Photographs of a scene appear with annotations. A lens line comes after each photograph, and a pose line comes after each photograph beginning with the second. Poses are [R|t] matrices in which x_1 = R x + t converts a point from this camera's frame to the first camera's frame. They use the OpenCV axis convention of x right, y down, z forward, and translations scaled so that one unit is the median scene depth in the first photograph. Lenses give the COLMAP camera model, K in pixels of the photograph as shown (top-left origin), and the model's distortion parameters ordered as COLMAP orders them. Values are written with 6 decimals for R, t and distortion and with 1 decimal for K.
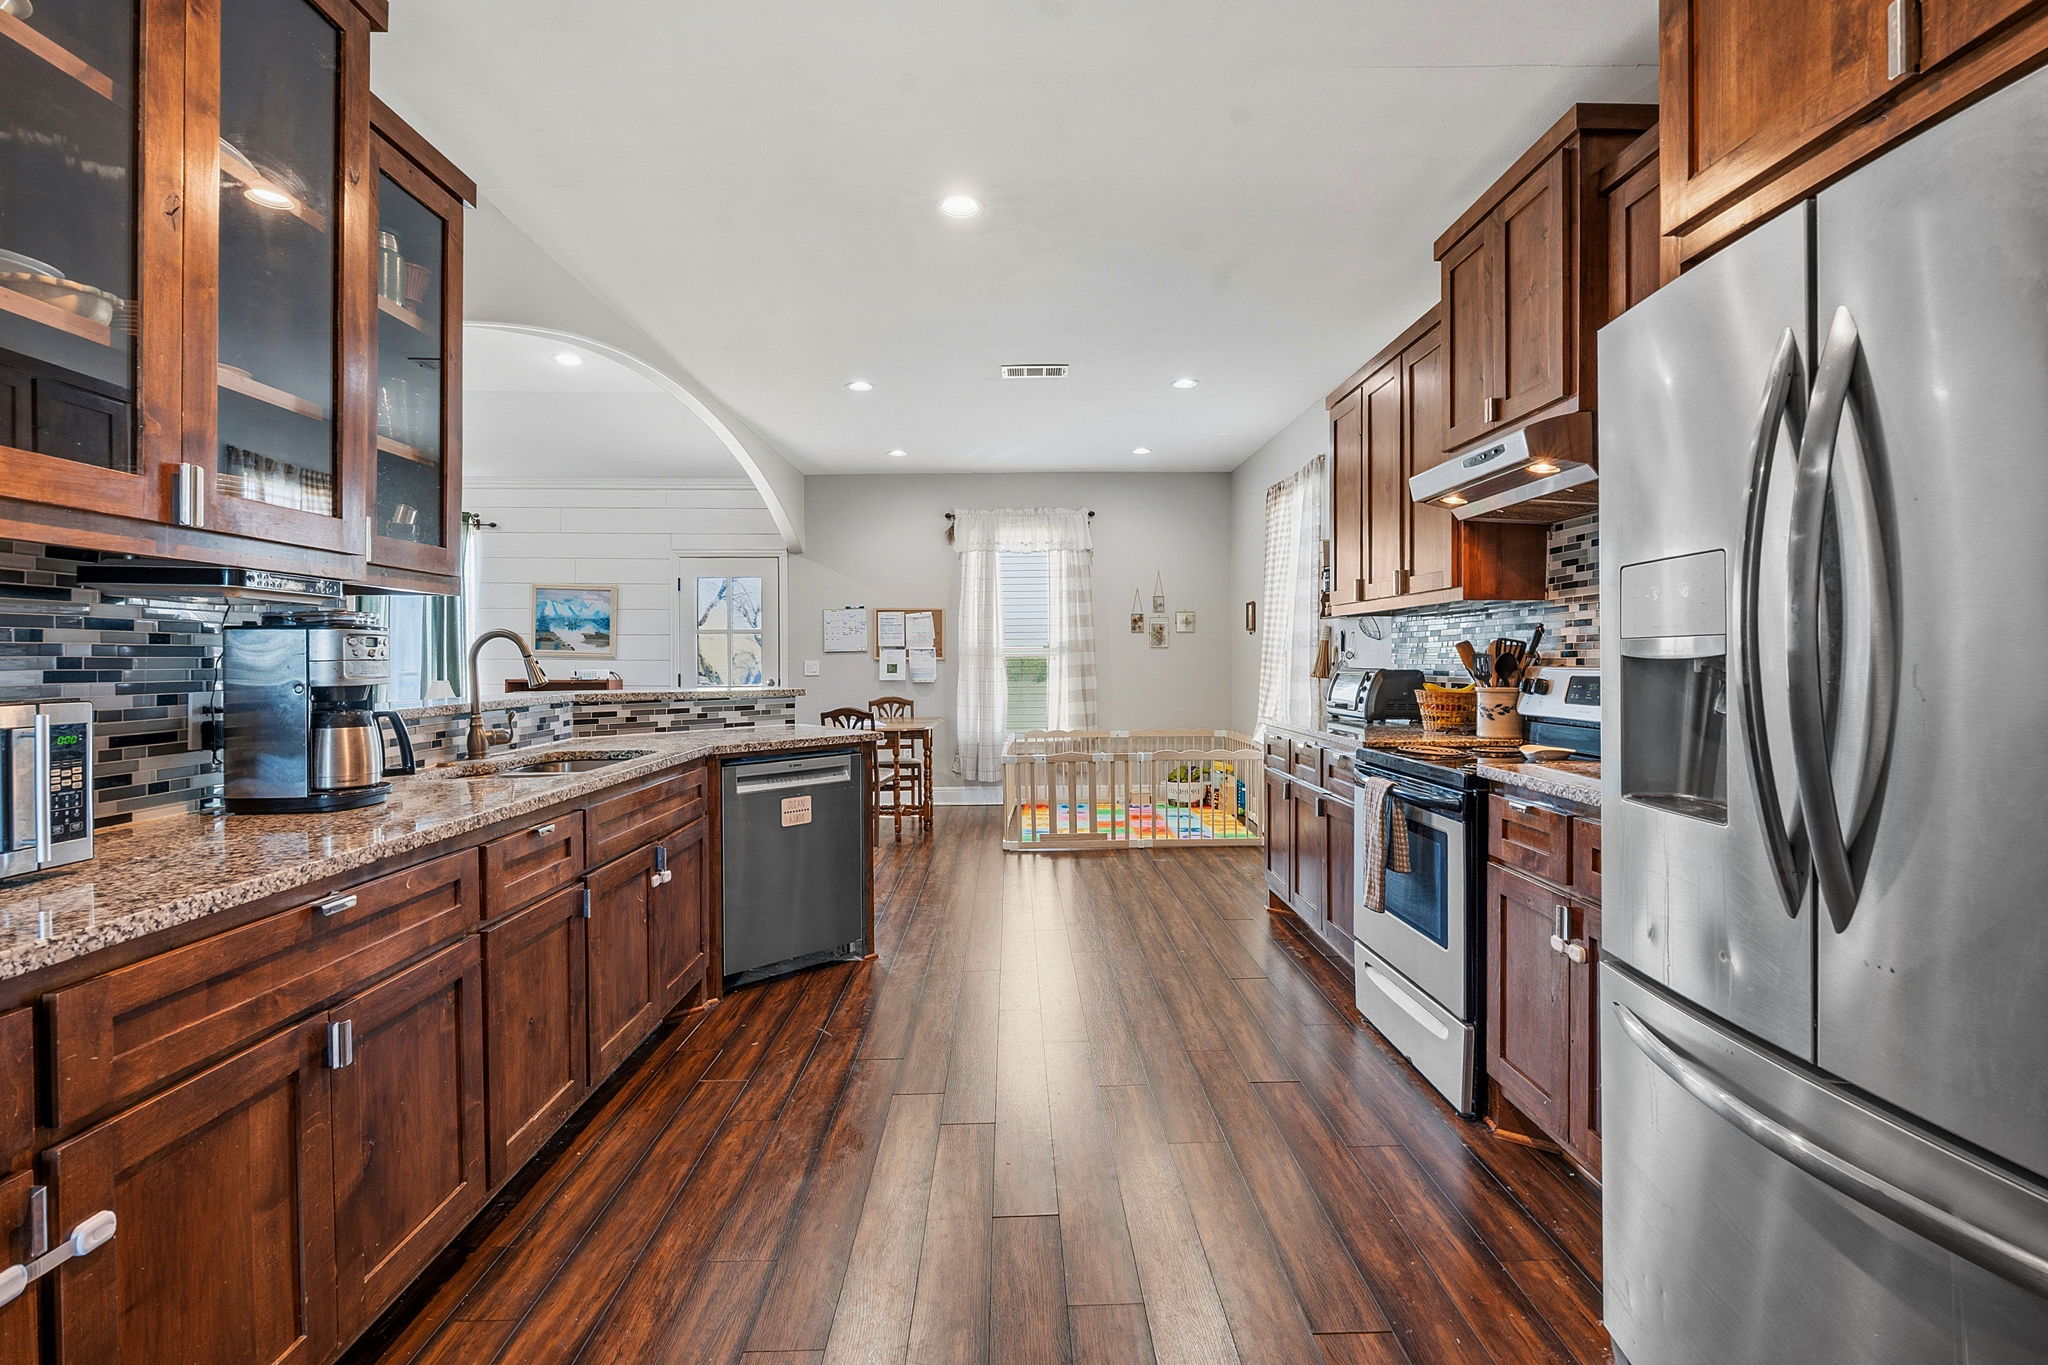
lens RADIAL K [[931.3, 0, 1029.4], [0, 931.3, 677.4], [0, 0, 1]] dist [-0.010208, 0.000202]
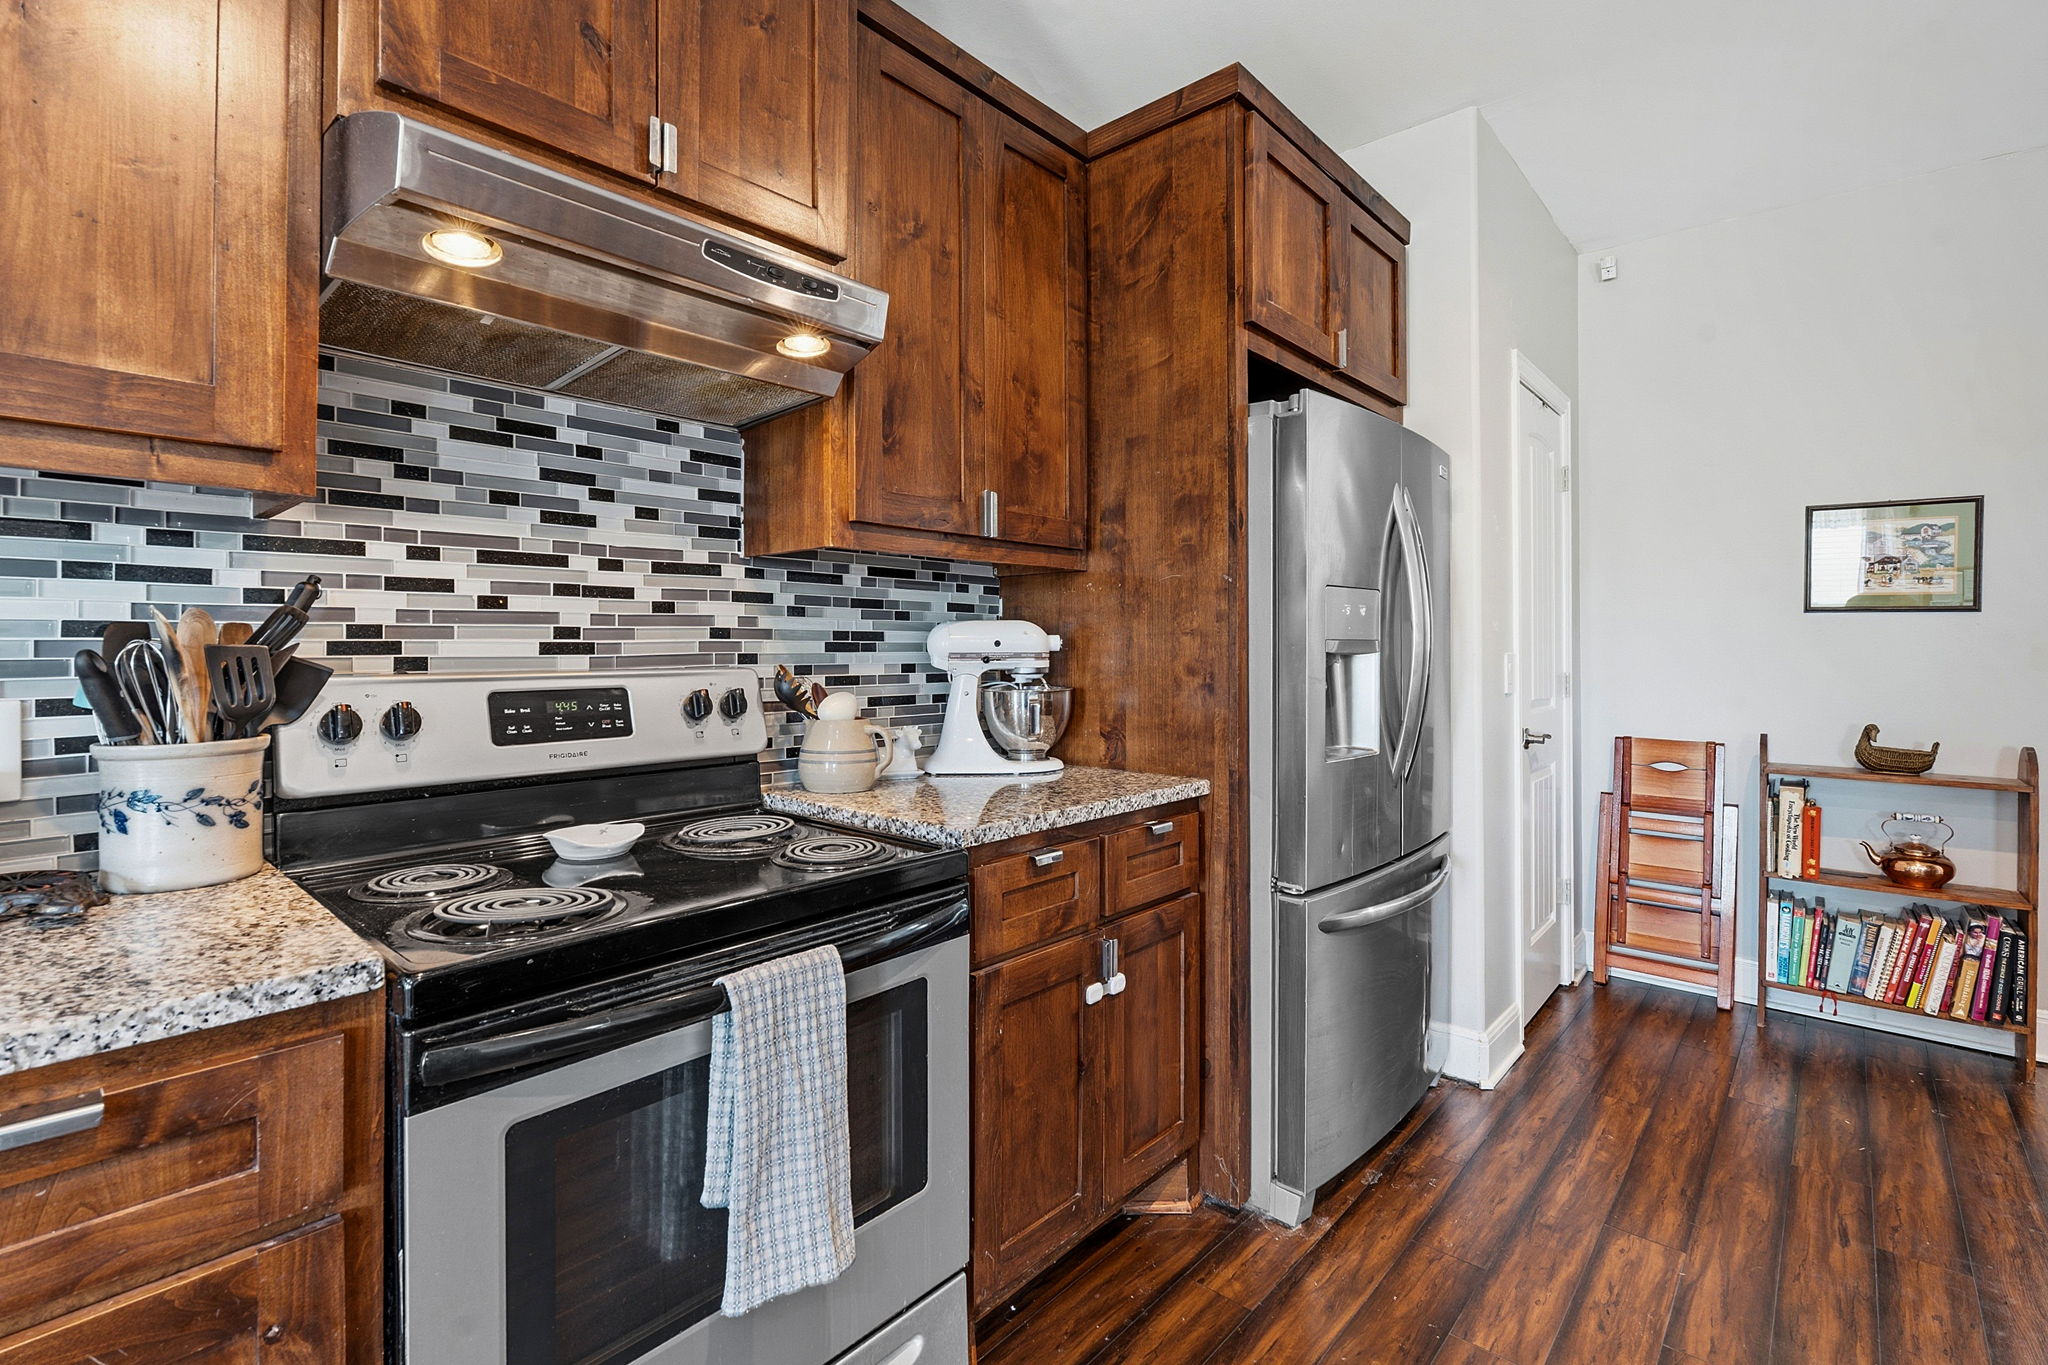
lens RADIAL K [[931.3, 0, 1034.0], [0, 931.3, 638.7], [0, 0, 1]] dist [-0.010208, 0.000202]
pose [[-0.723265, 0.003848, 0.690560, 0.018117], [0.011314, 0.999916, 0.006278, -0.025248], [-0.690478, 0.012354, -0.723248, 0.963833]]
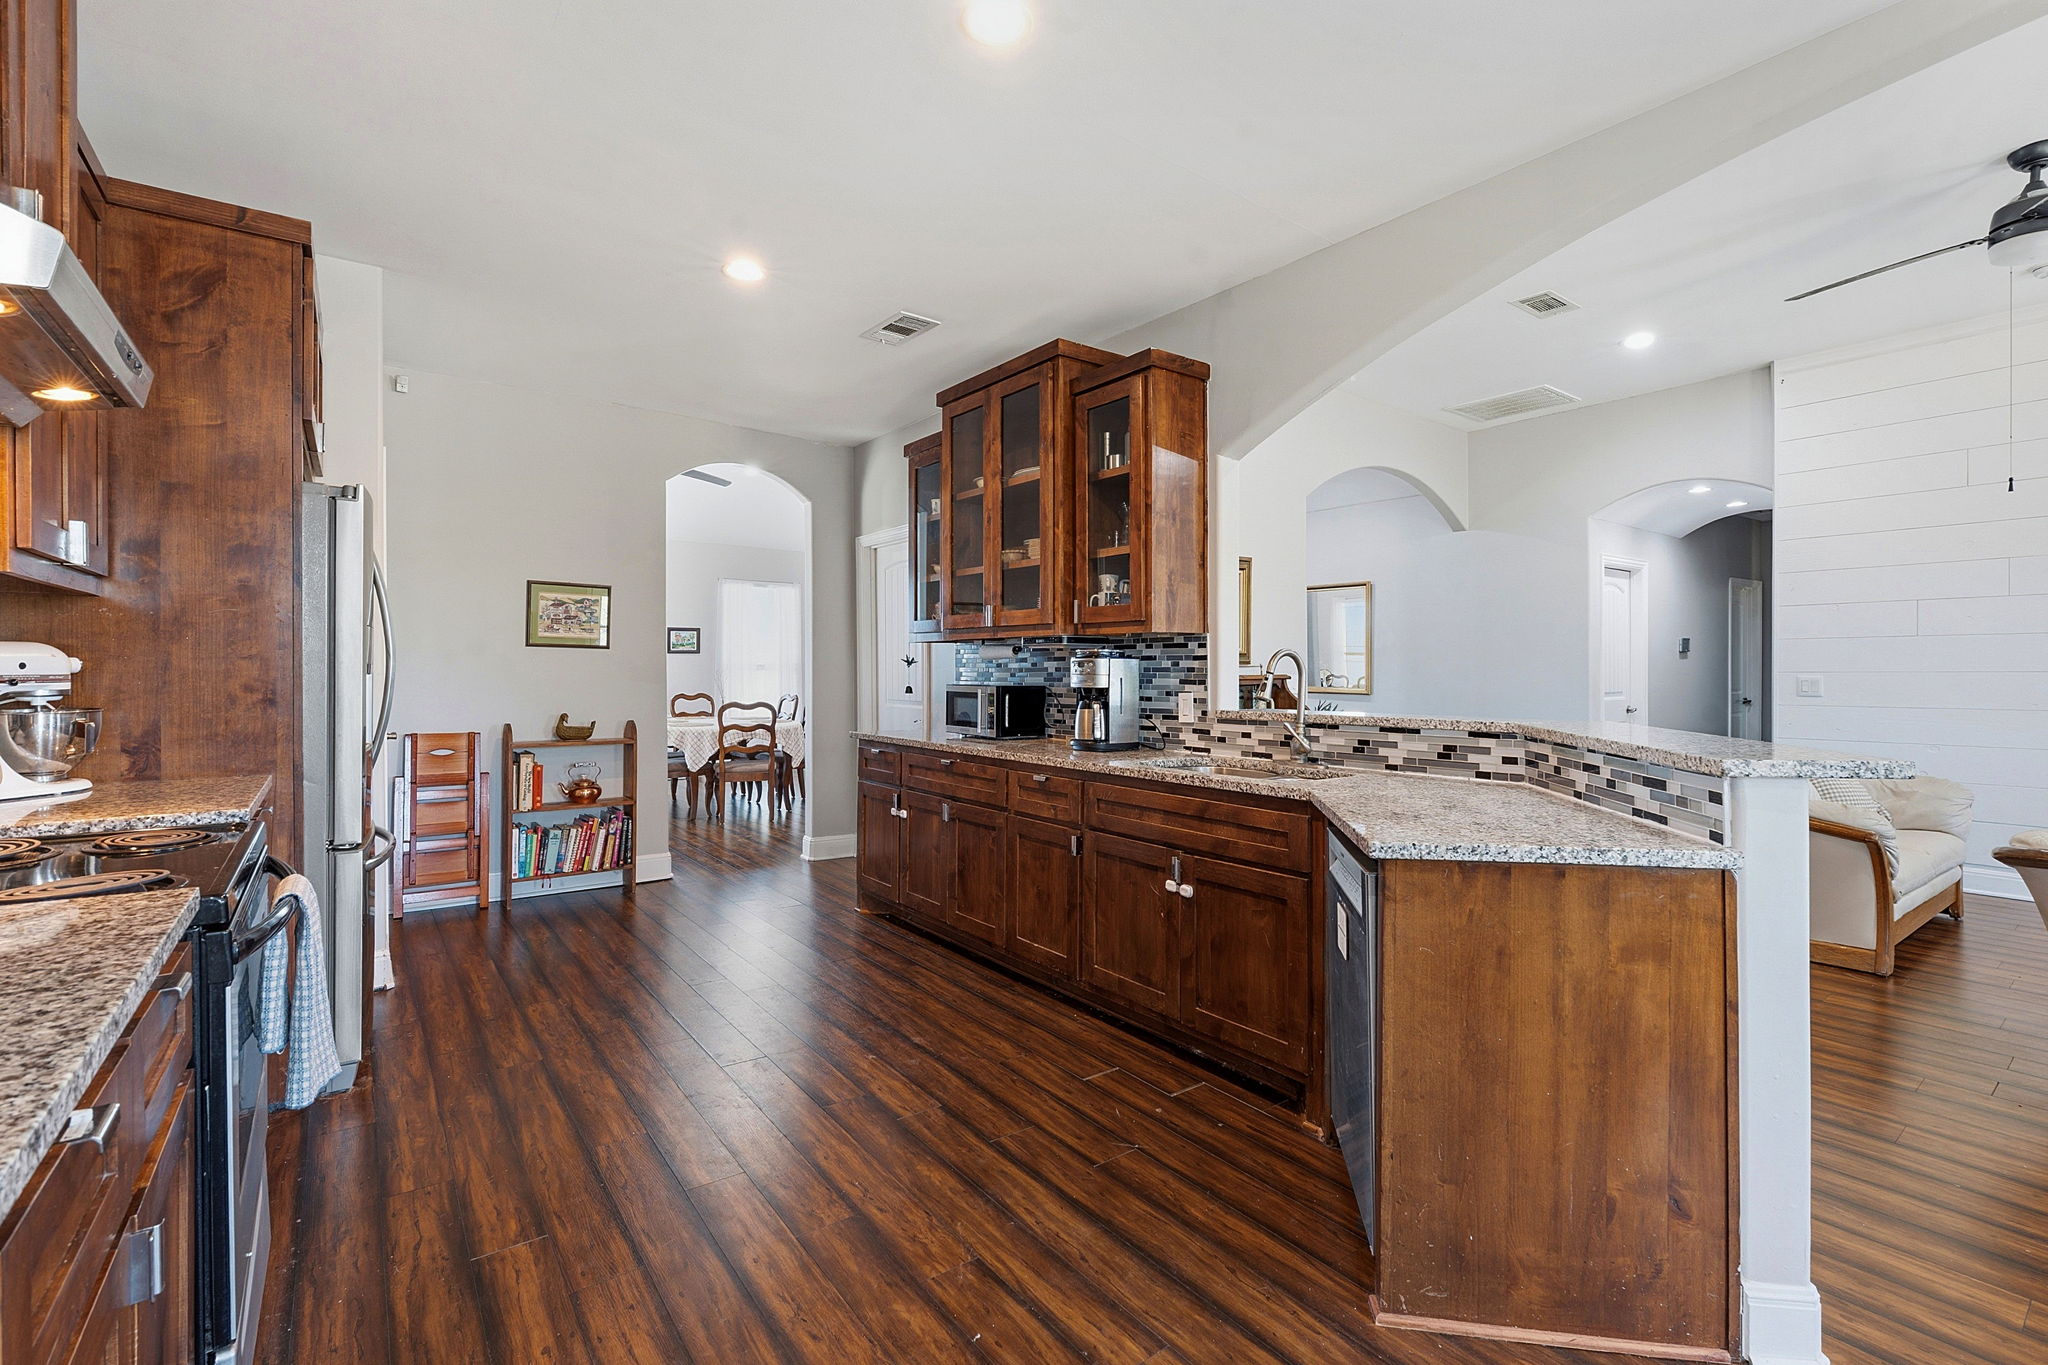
lens RADIAL K [[931.3, 0, 1038.0], [0, 931.3, 672.0], [0, 0, 1]] dist [-0.010208, 0.000202]
pose [[-0.813863, 0.000990, -0.581056, 0.267110], [-0.012587, 0.999734, 0.019333, -0.034156], [0.580921, 0.023048, -0.813634, 1.398273]]
